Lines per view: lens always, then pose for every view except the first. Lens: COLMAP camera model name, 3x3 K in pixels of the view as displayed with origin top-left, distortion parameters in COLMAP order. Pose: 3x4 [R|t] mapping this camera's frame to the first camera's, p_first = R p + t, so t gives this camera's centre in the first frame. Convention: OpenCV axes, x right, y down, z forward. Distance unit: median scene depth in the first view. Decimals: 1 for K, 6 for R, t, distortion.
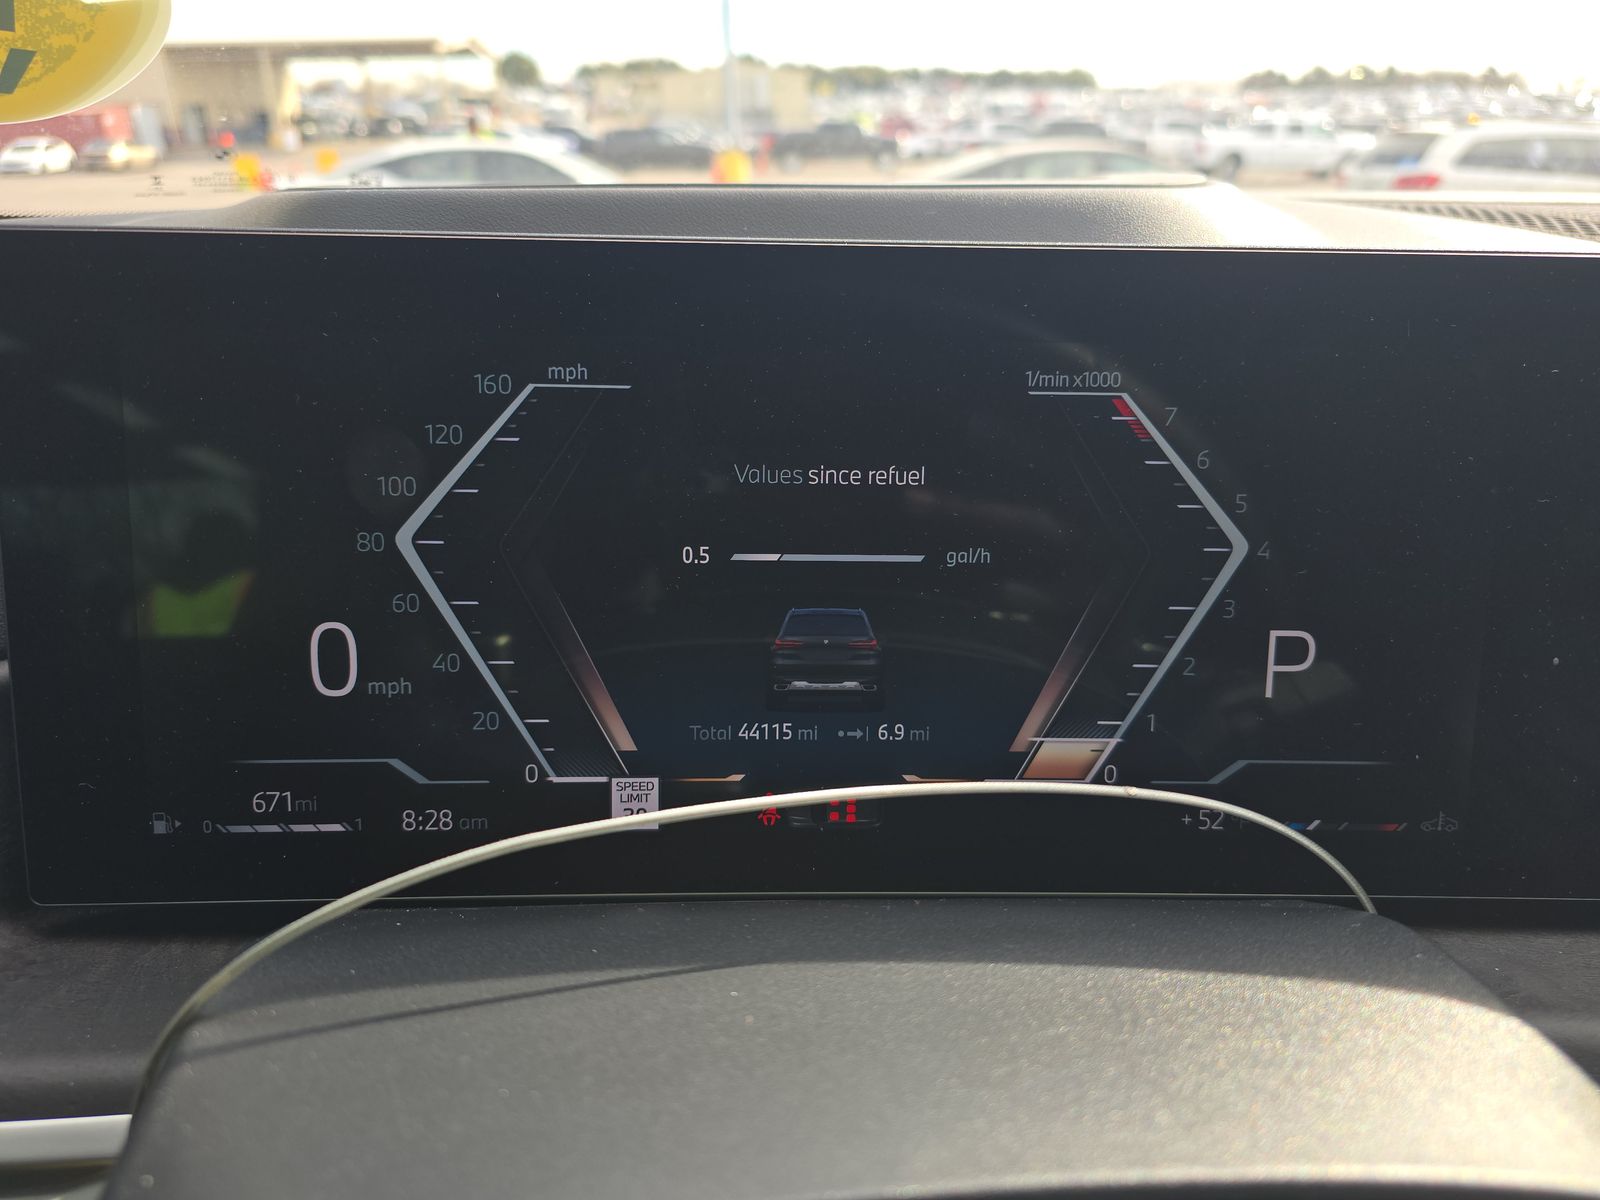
lens RADIAL K [[1070.8, 0, 796.2], [0, 1070.8, 599.4], [0, 0, 1]] dist [0.008600, 0.001916]
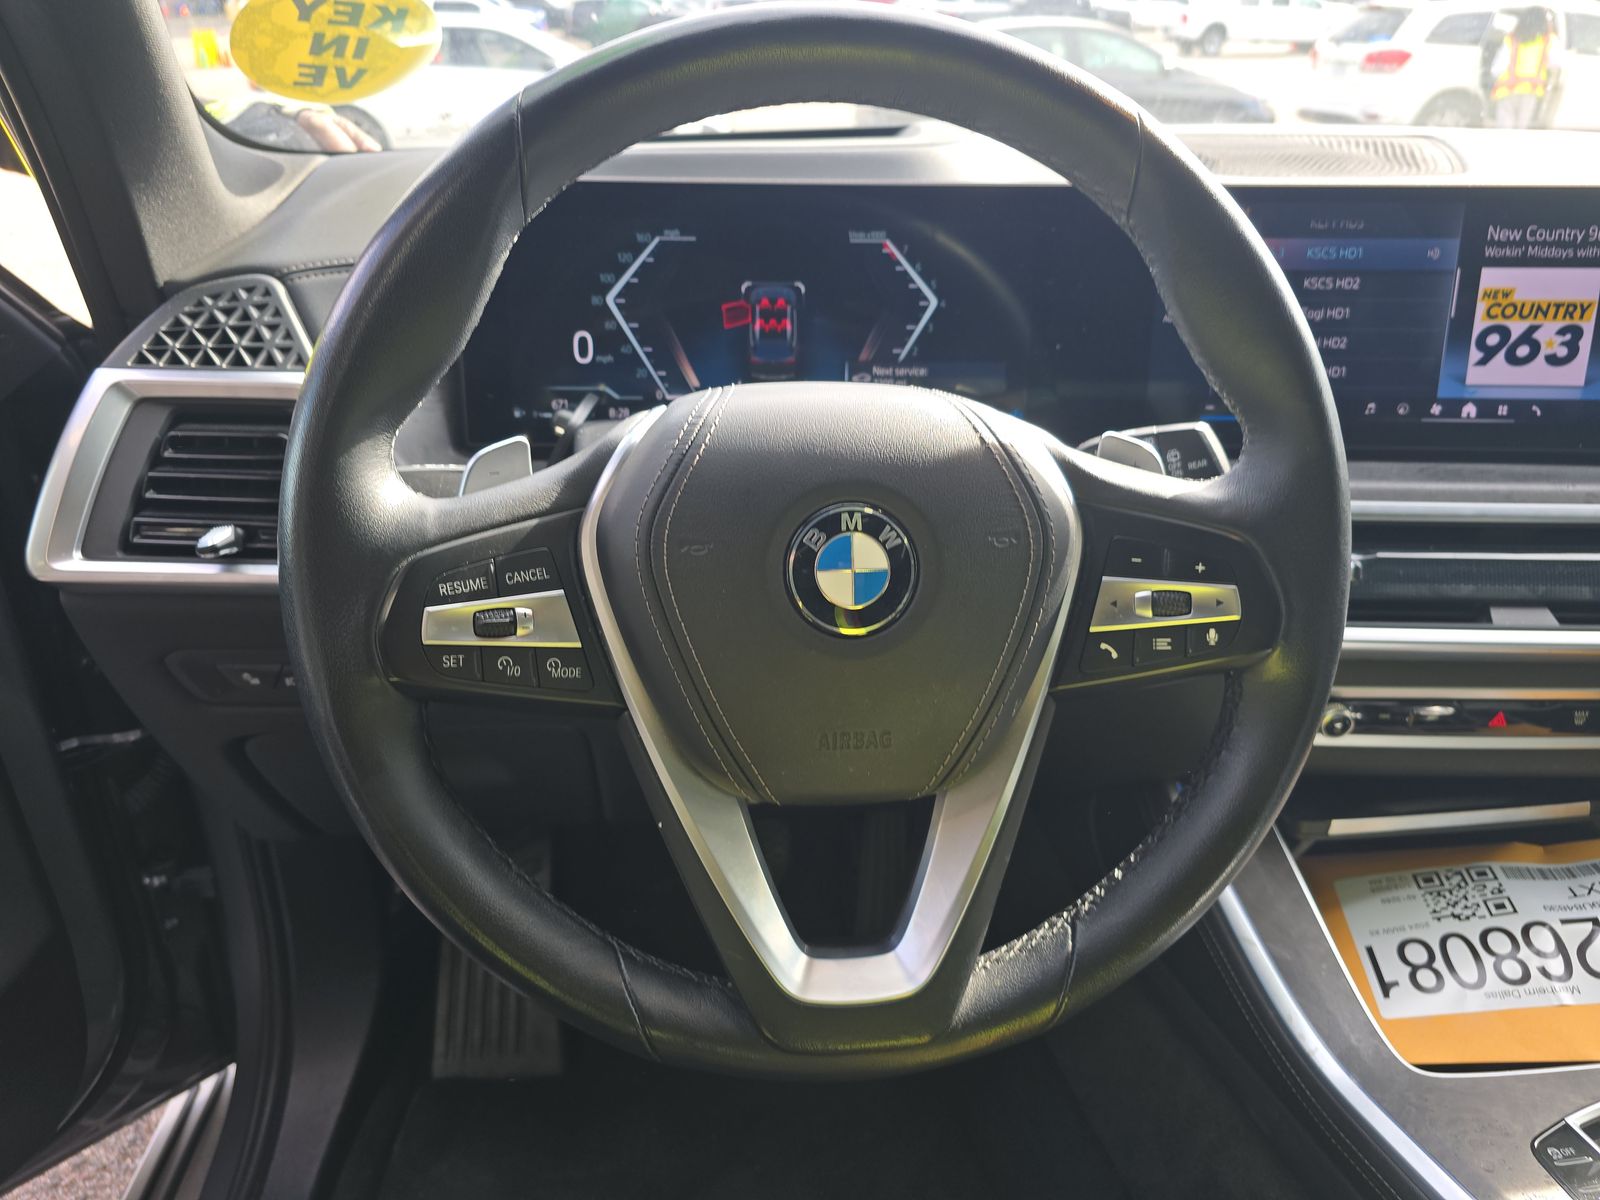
lens RADIAL K [[1070.8, 0, 805.2], [0, 1070.8, 600.8], [0, 0, 1]] dist [0.008600, 0.001916]
pose [[0.999261, -0.013359, 0.036028, 0.002898], [0.009689, 0.994922, 0.100181, 0.407532], [-0.037183, -0.099758, 0.994317, -1.639508]]
